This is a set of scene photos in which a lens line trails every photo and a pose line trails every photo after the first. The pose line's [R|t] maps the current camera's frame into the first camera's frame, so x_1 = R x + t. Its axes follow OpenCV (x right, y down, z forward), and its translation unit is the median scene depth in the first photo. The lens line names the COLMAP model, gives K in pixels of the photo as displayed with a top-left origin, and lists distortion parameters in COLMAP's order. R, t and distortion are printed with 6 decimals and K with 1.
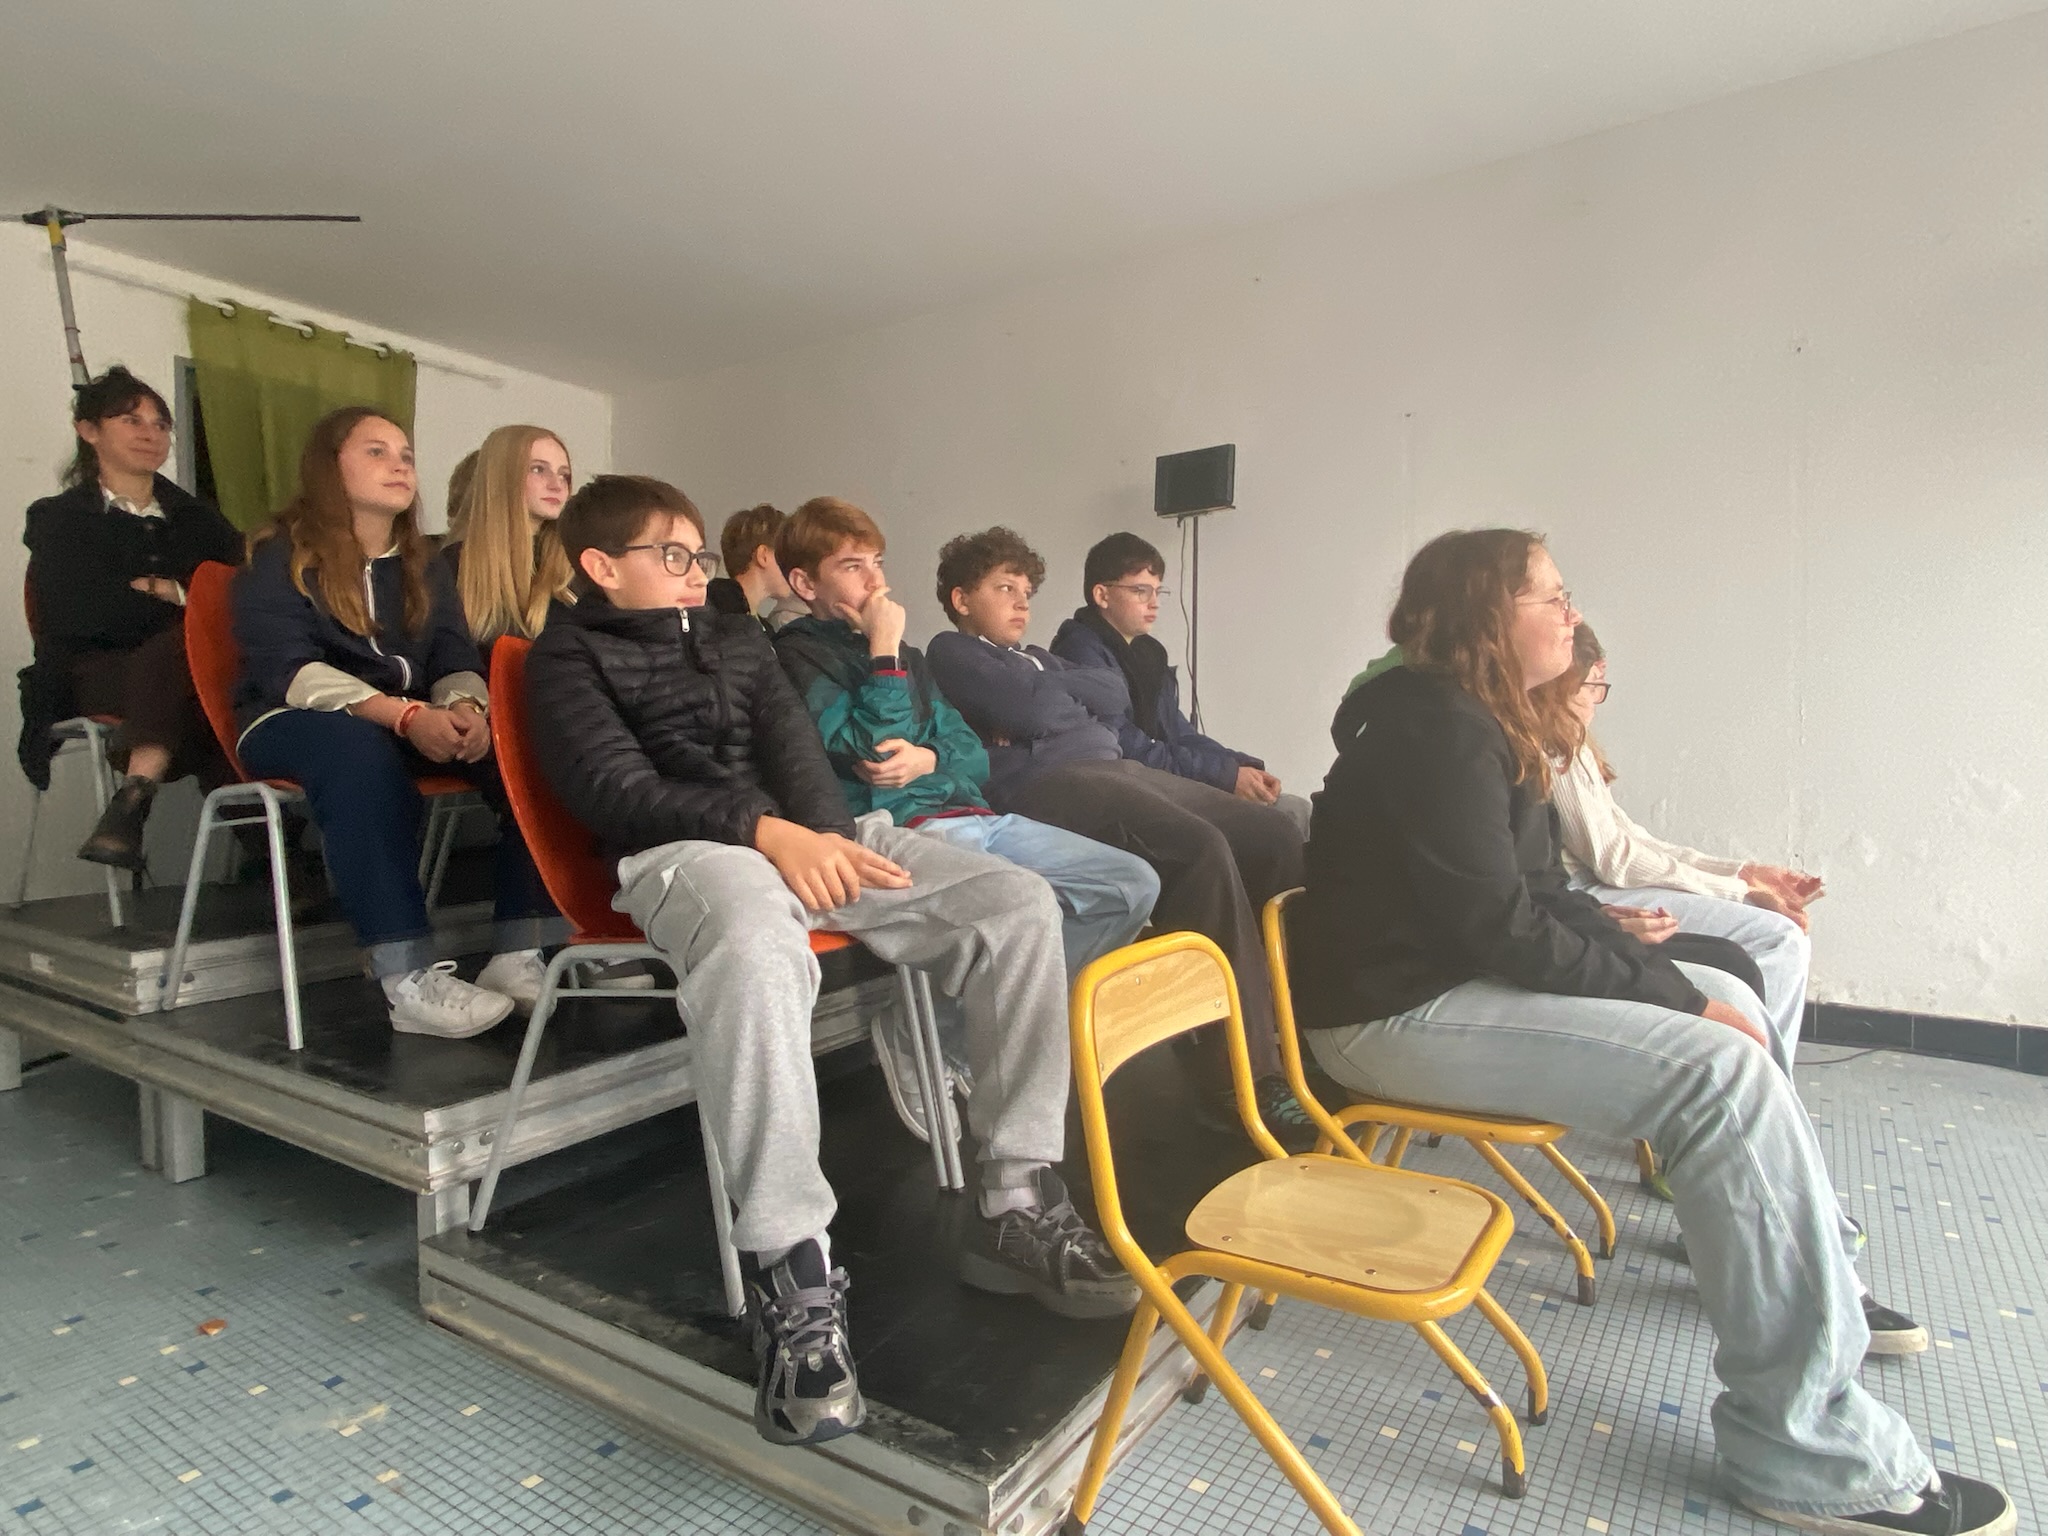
lens RADIAL K [[1179.8, 0, 1024.0], [0, 1179.8, 768.0], [0, 0, 1]] dist [0.020361, -0.002342]
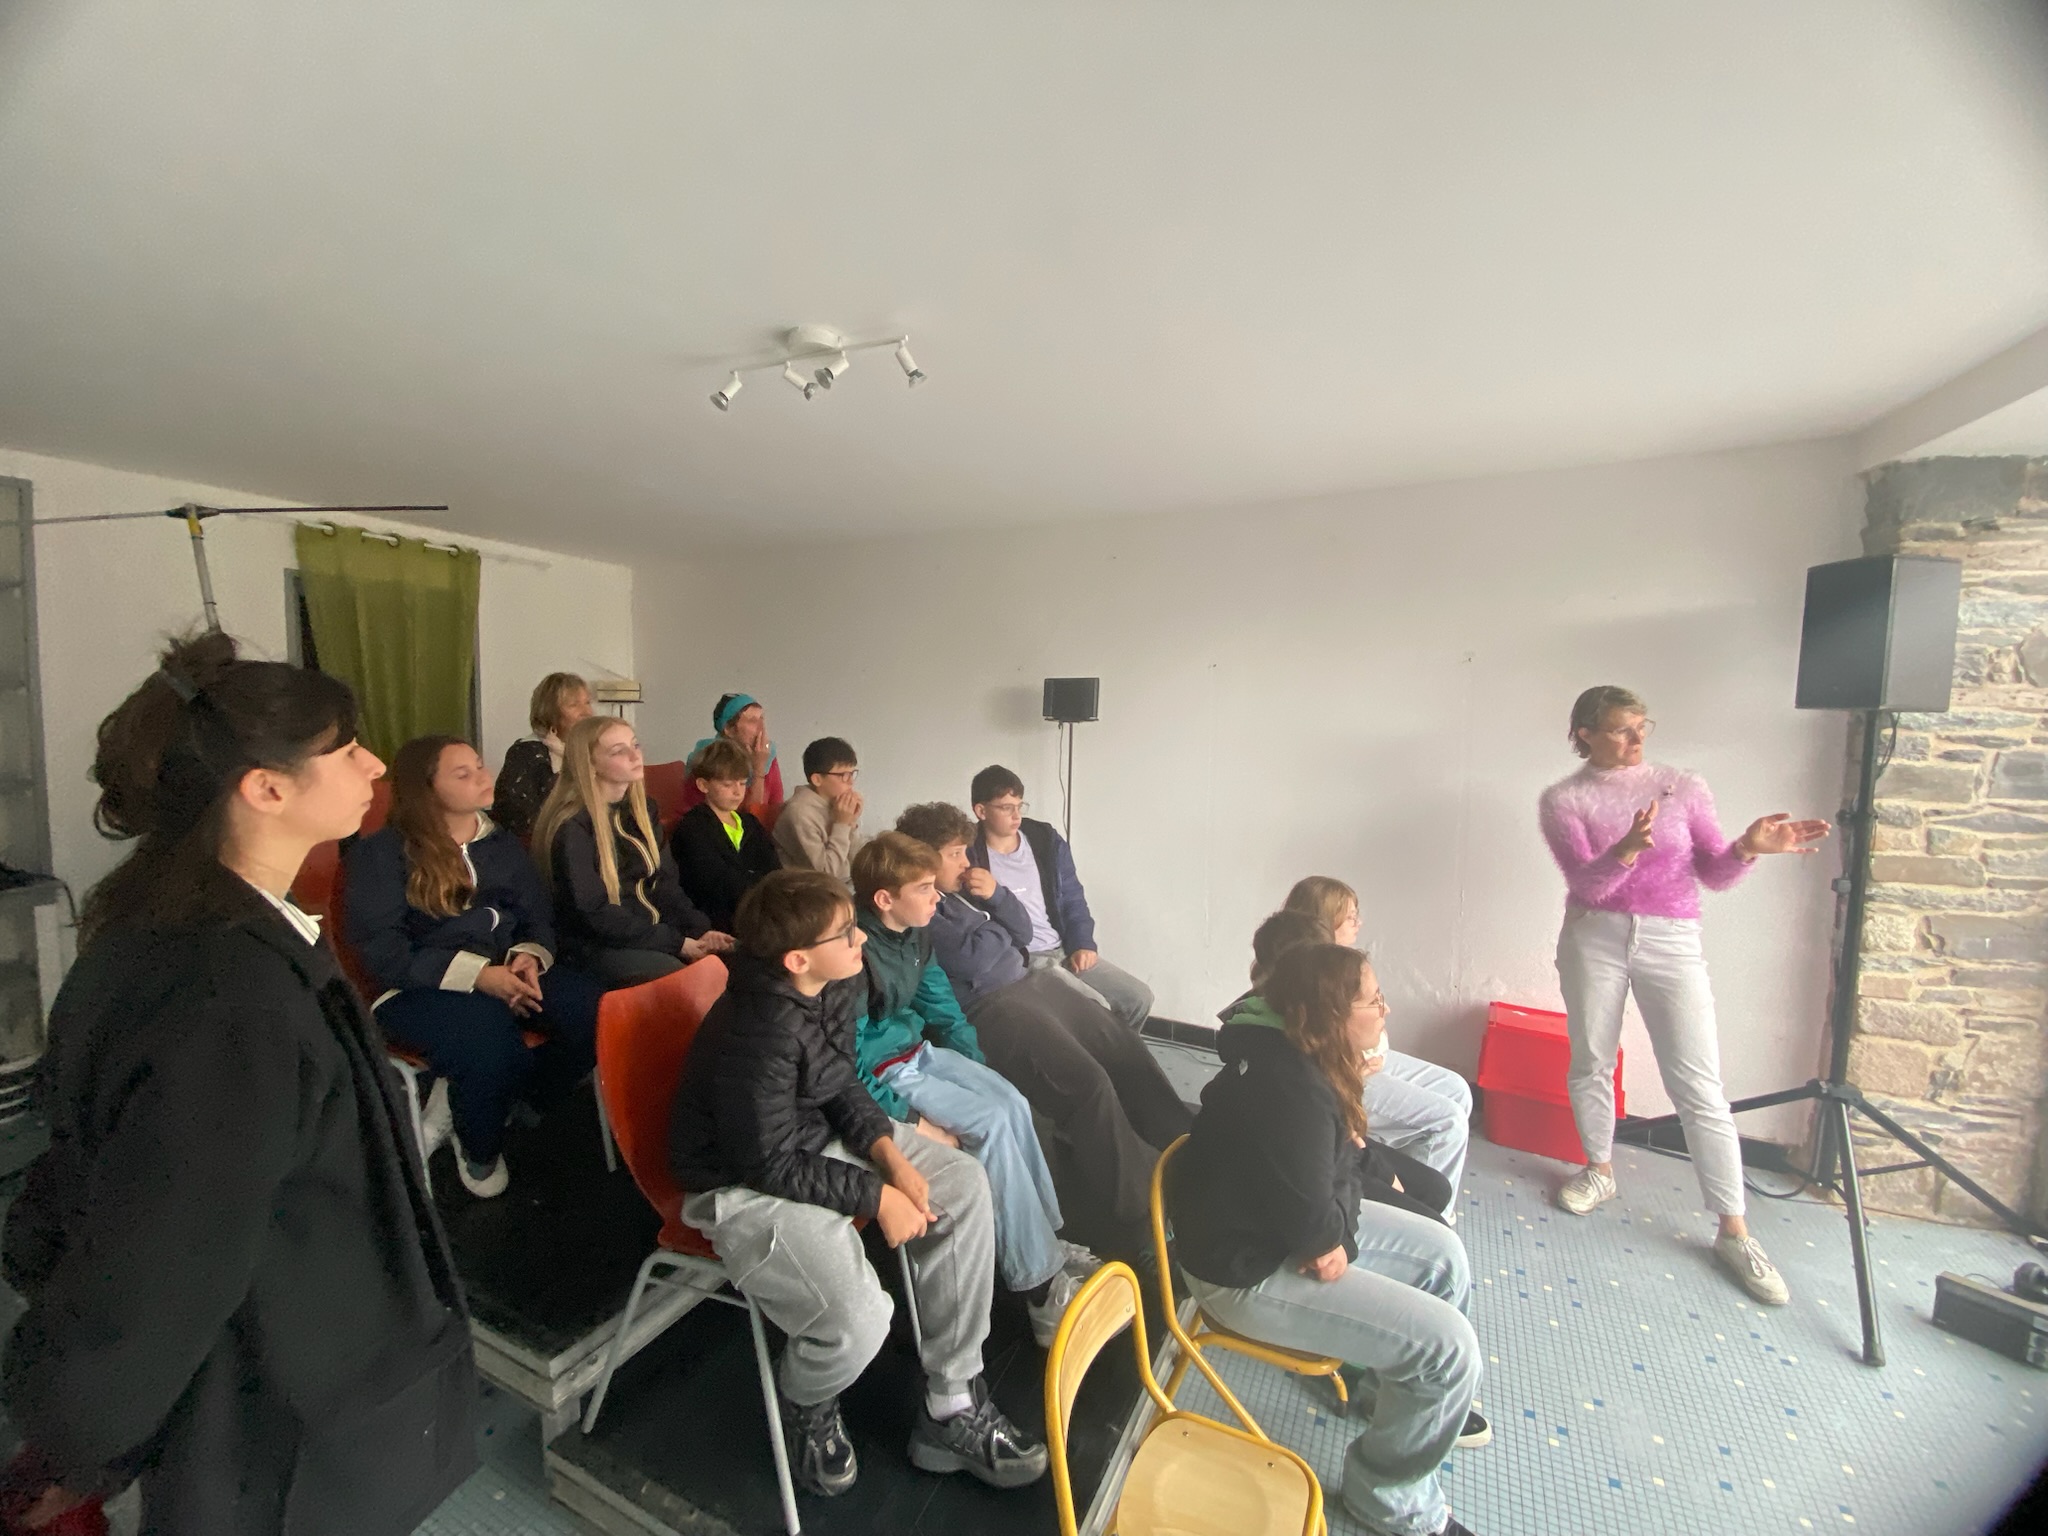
lens RADIAL K [[826.1, 0, 1016.1], [0, 826.1, 773.4], [0, 0, 1]] dist [0.040635, -0.023158]
pose [[0.993057, 0.008342, 0.117342, -0.047254], [-0.014246, 0.998669, 0.049567, -0.240123], [-0.116772, -0.050895, 0.991854, 0.003495]]
